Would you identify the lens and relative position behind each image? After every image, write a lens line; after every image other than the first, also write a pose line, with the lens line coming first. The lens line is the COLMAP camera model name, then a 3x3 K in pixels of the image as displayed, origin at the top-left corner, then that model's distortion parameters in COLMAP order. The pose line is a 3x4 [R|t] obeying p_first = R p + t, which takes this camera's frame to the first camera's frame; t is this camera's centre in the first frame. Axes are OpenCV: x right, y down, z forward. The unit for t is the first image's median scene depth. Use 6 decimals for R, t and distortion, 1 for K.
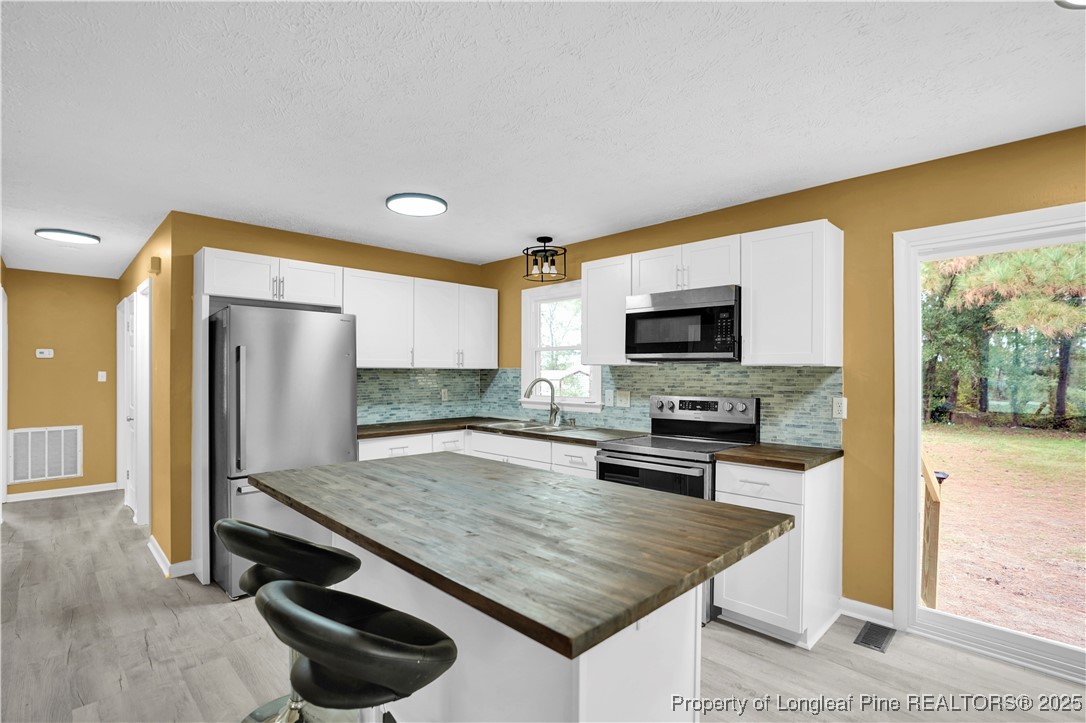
lens RADIAL K [[514.5, 0, 544.3], [0, 514.5, 378.3], [0, 0, 1]] dist [-0.003191, -0.000208]
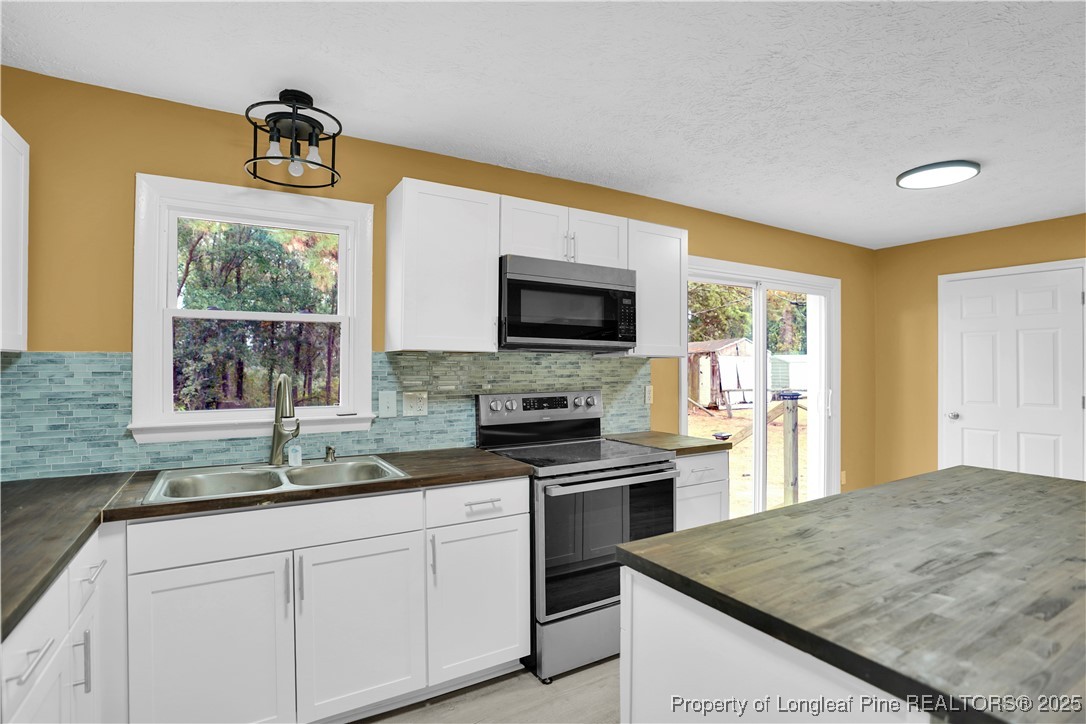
lens RADIAL K [[521.1, 0, 543.0], [0, 521.1, 362.0], [0, 0, 1]] dist [-0.001342, 0.000039]
pose [[0.287590, 0.004585, 0.957743, -0.486712], [0.009500, 0.999926, -0.007640, -0.006834], [-0.957707, 0.011296, 0.287525, 0.728600]]
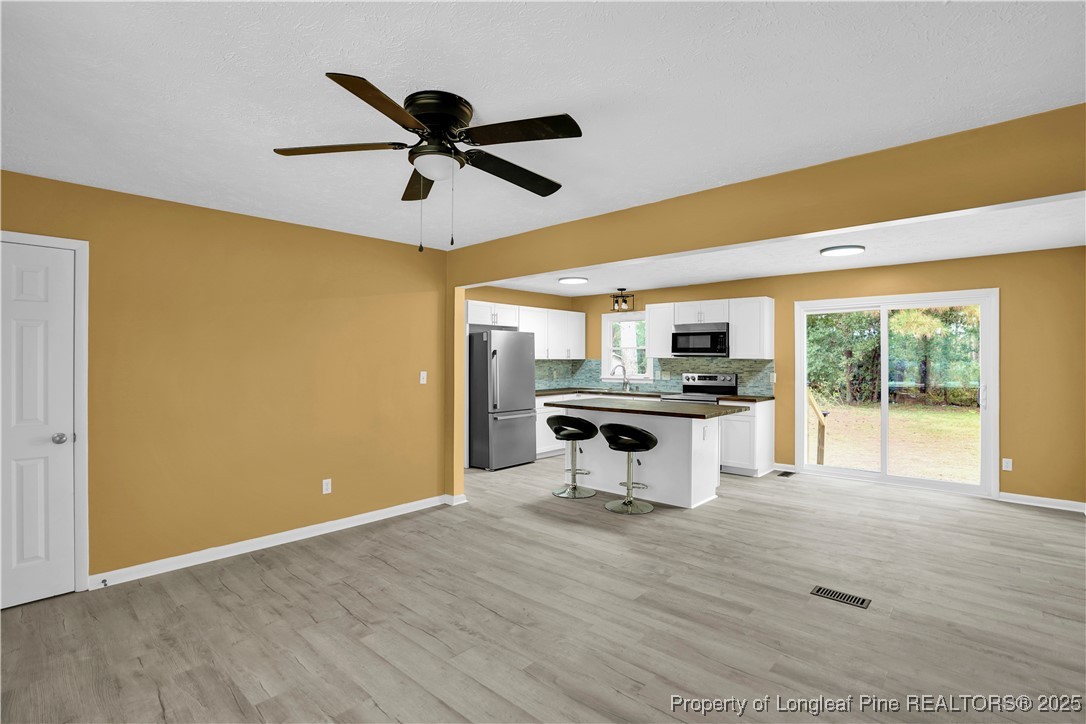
lens RADIAL K [[521.1, 0, 543.0], [0, 521.1, 362.0], [0, 0, 1]] dist [-0.001342, 0.000039]
pose [[0.998925, -0.001262, 0.046336, -0.432726], [0.001528, 0.999983, -0.005708, -0.000036], [-0.046328, 0.005773, 0.998910, -0.998319]]
